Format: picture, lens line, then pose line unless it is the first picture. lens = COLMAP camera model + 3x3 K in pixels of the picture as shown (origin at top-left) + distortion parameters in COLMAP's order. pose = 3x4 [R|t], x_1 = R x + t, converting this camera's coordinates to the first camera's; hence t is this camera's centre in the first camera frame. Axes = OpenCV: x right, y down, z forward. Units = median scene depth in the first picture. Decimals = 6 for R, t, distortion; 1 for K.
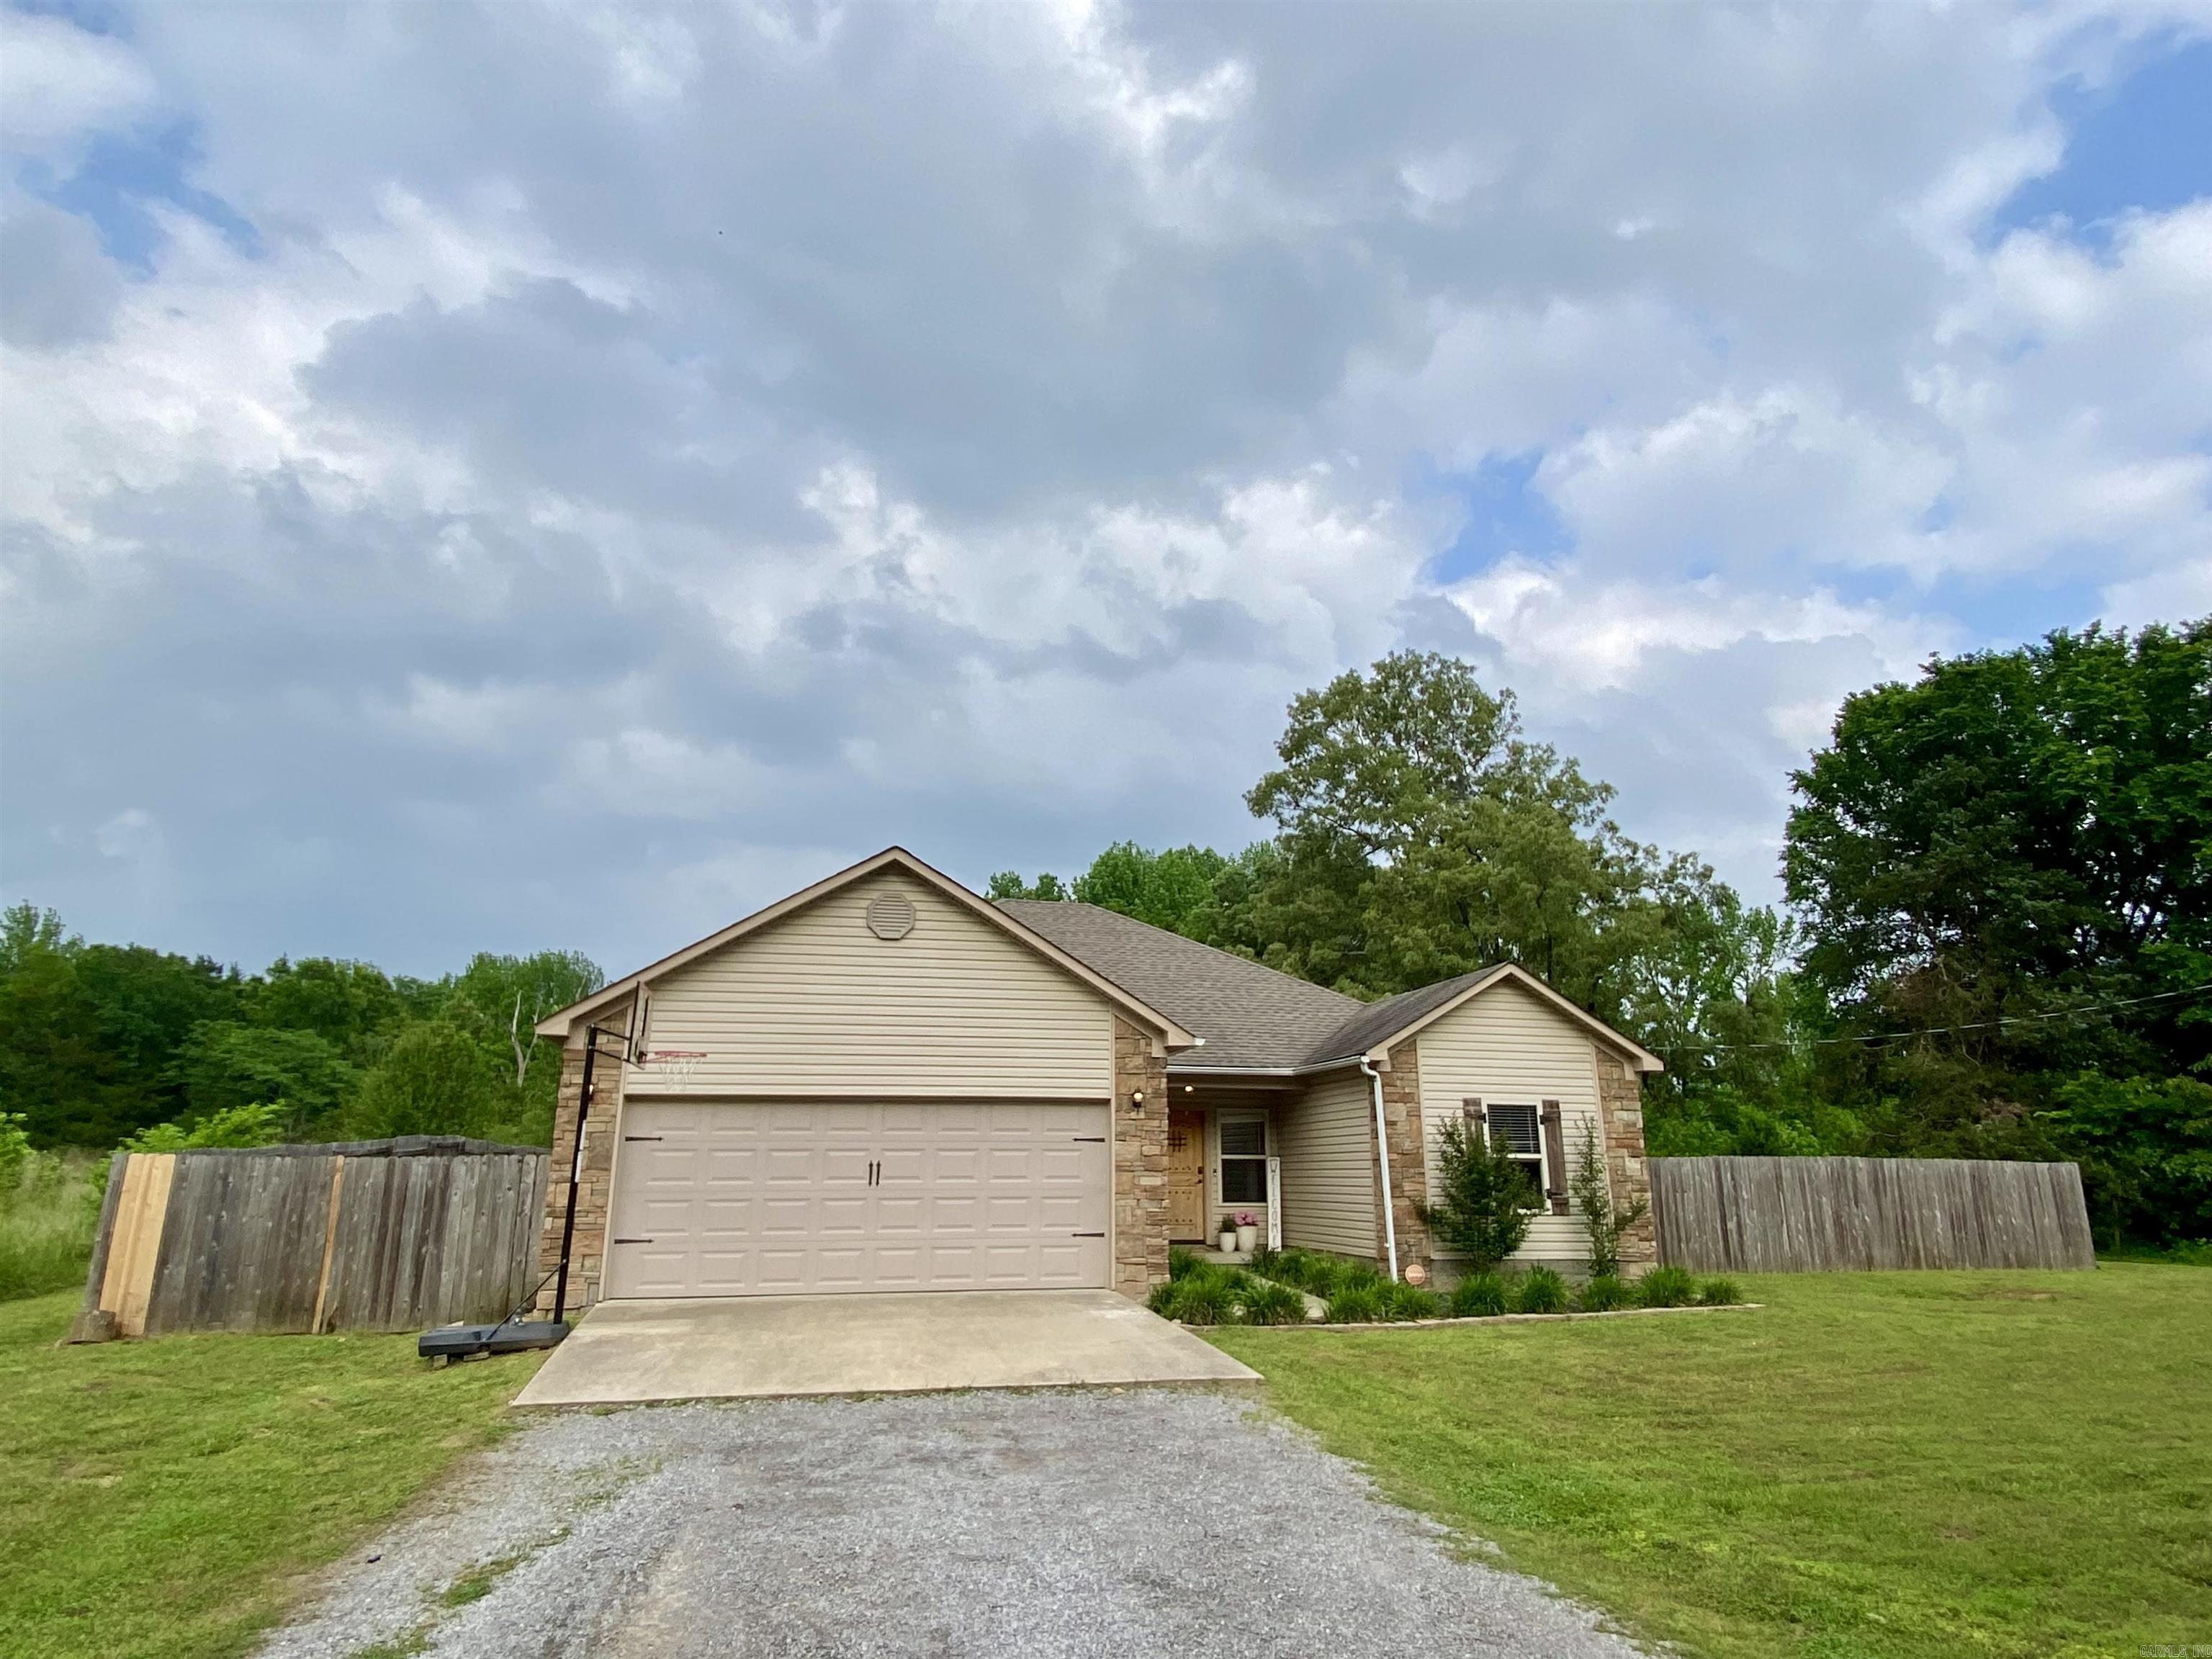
lens RADIAL K [[1315.8, 0, 1106.5], [0, 1315.8, 804.8], [0, 0, 1]] dist [0.088084, -0.118050]
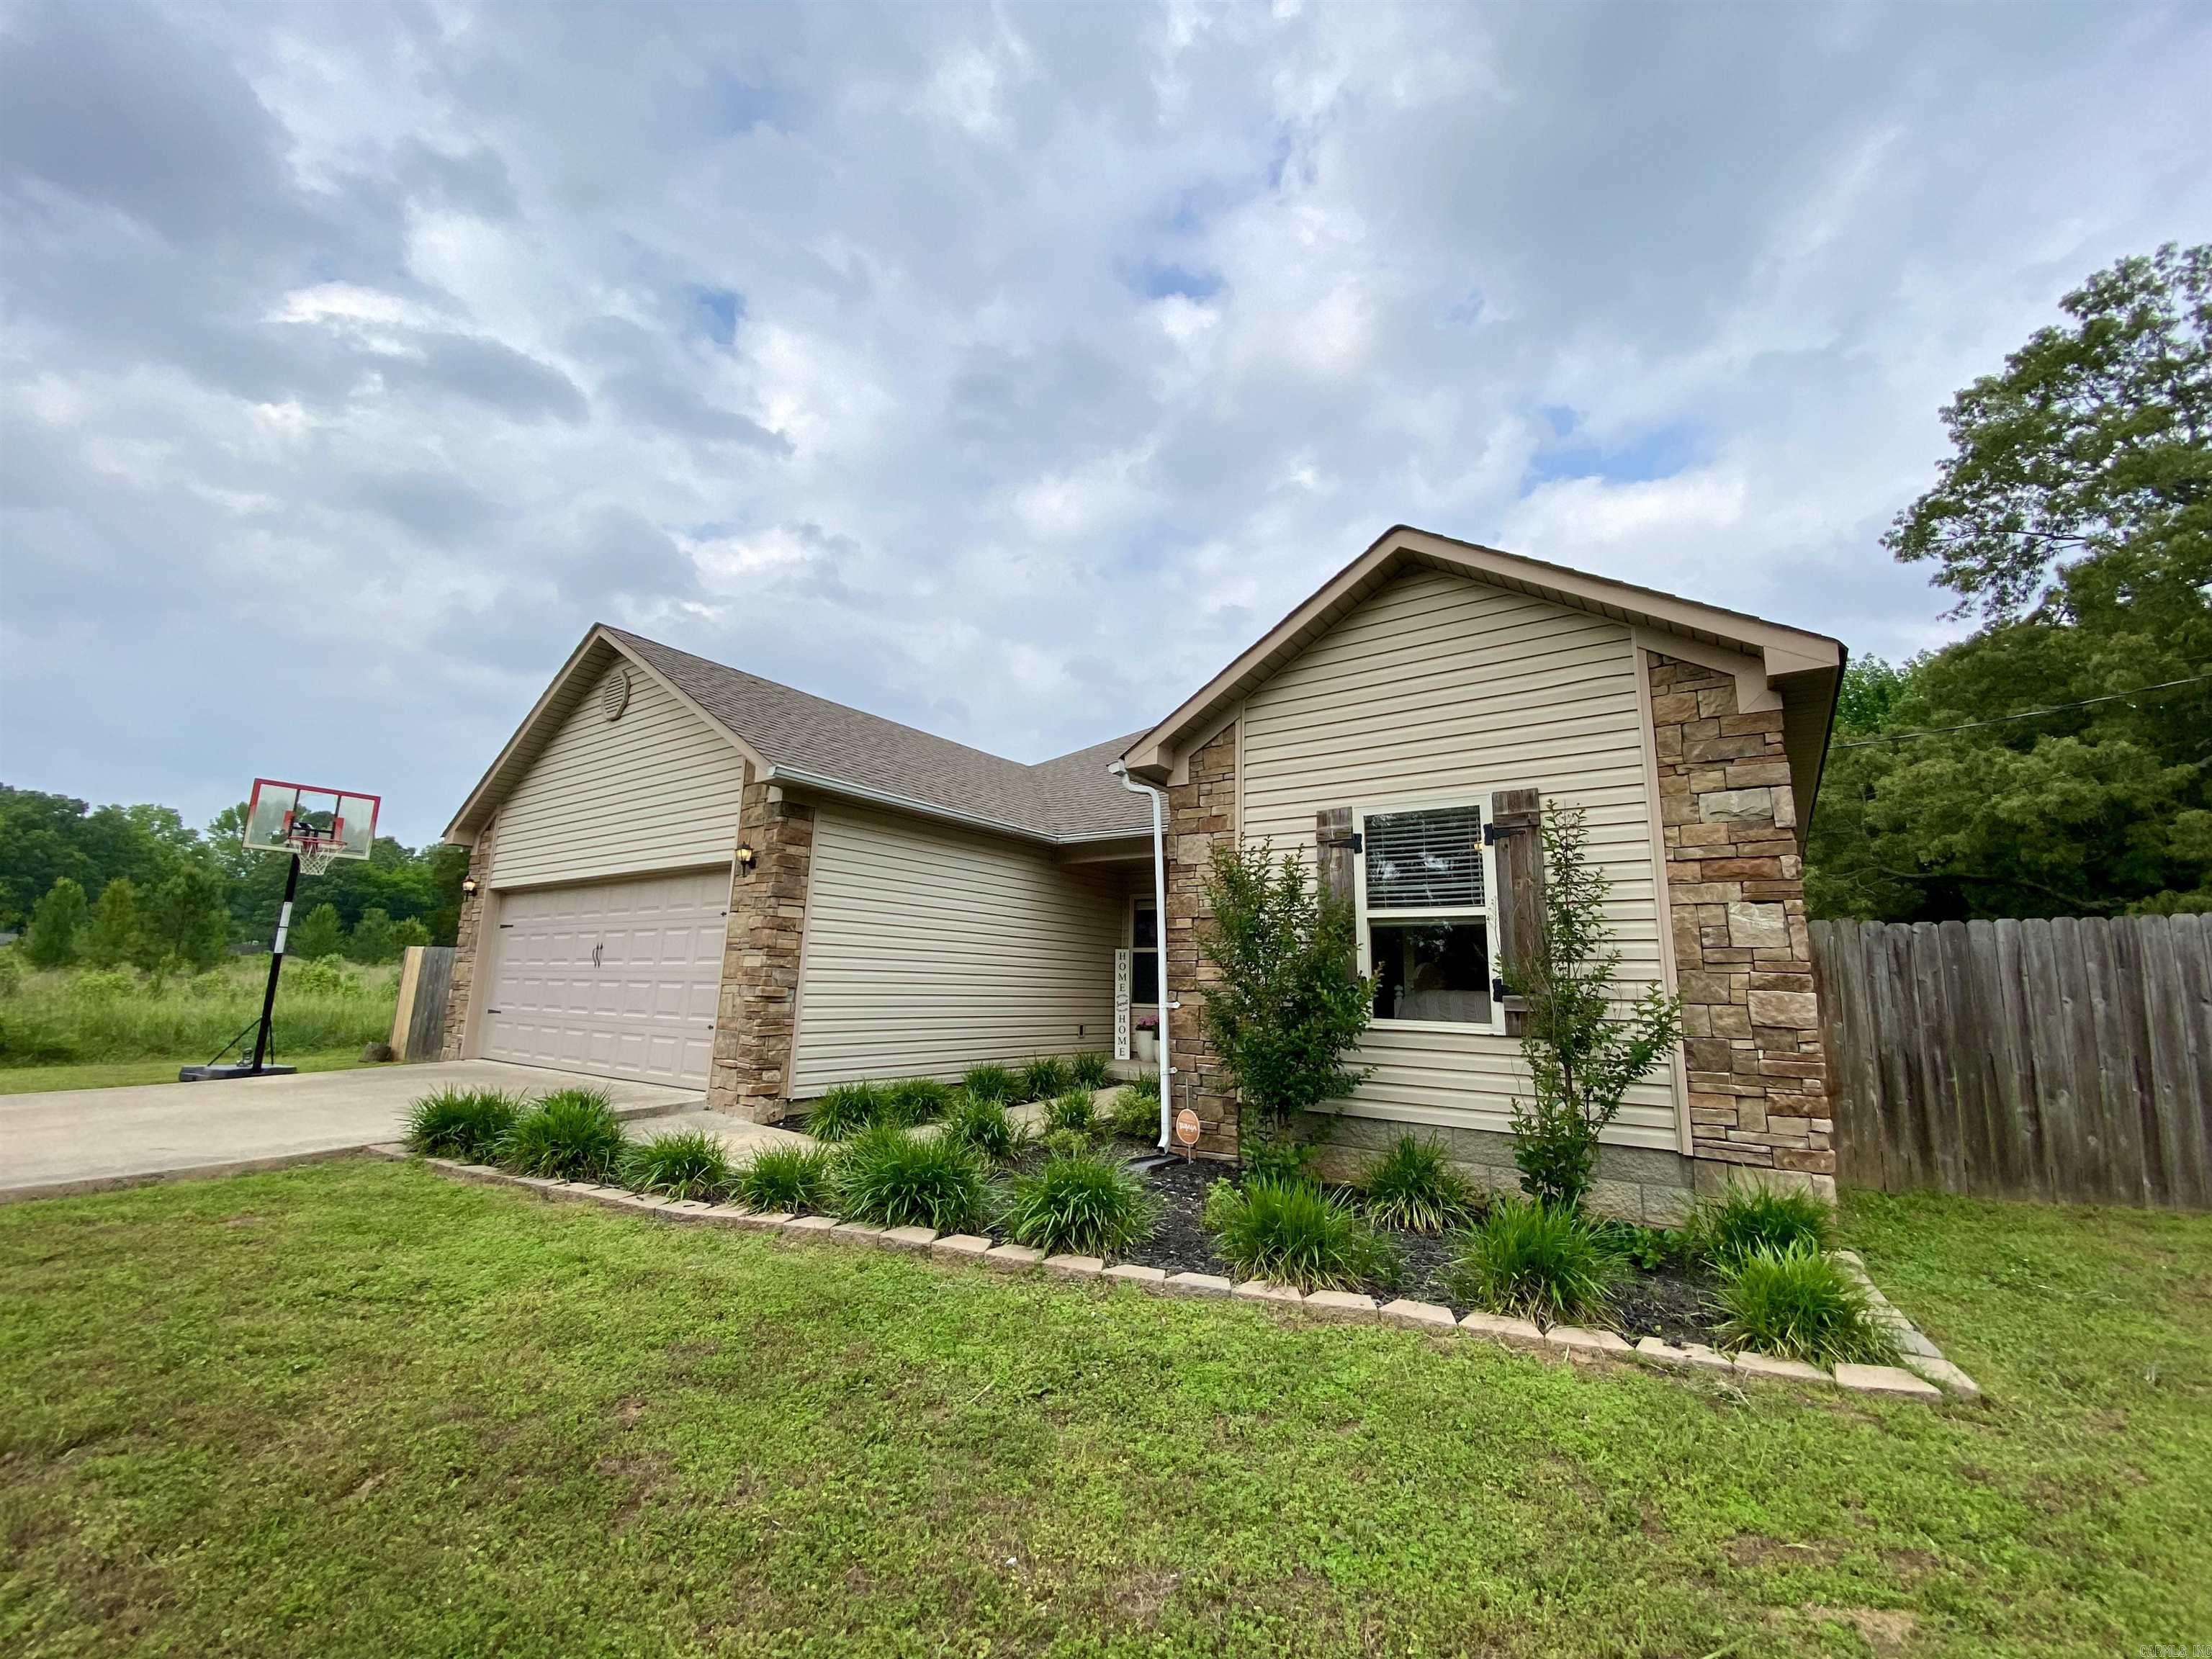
lens RADIAL K [[890.5, 0, 1112.7], [0, 890.5, 820.7], [0, 0, 1]] dist [0.039352, -0.030259]
pose [[0.659239, -0.131056, -0.740424, 0.472345], [0.182340, 0.983166, -0.011675, 0.211839], [0.729490, -0.127312, 0.672038, 0.696195]]
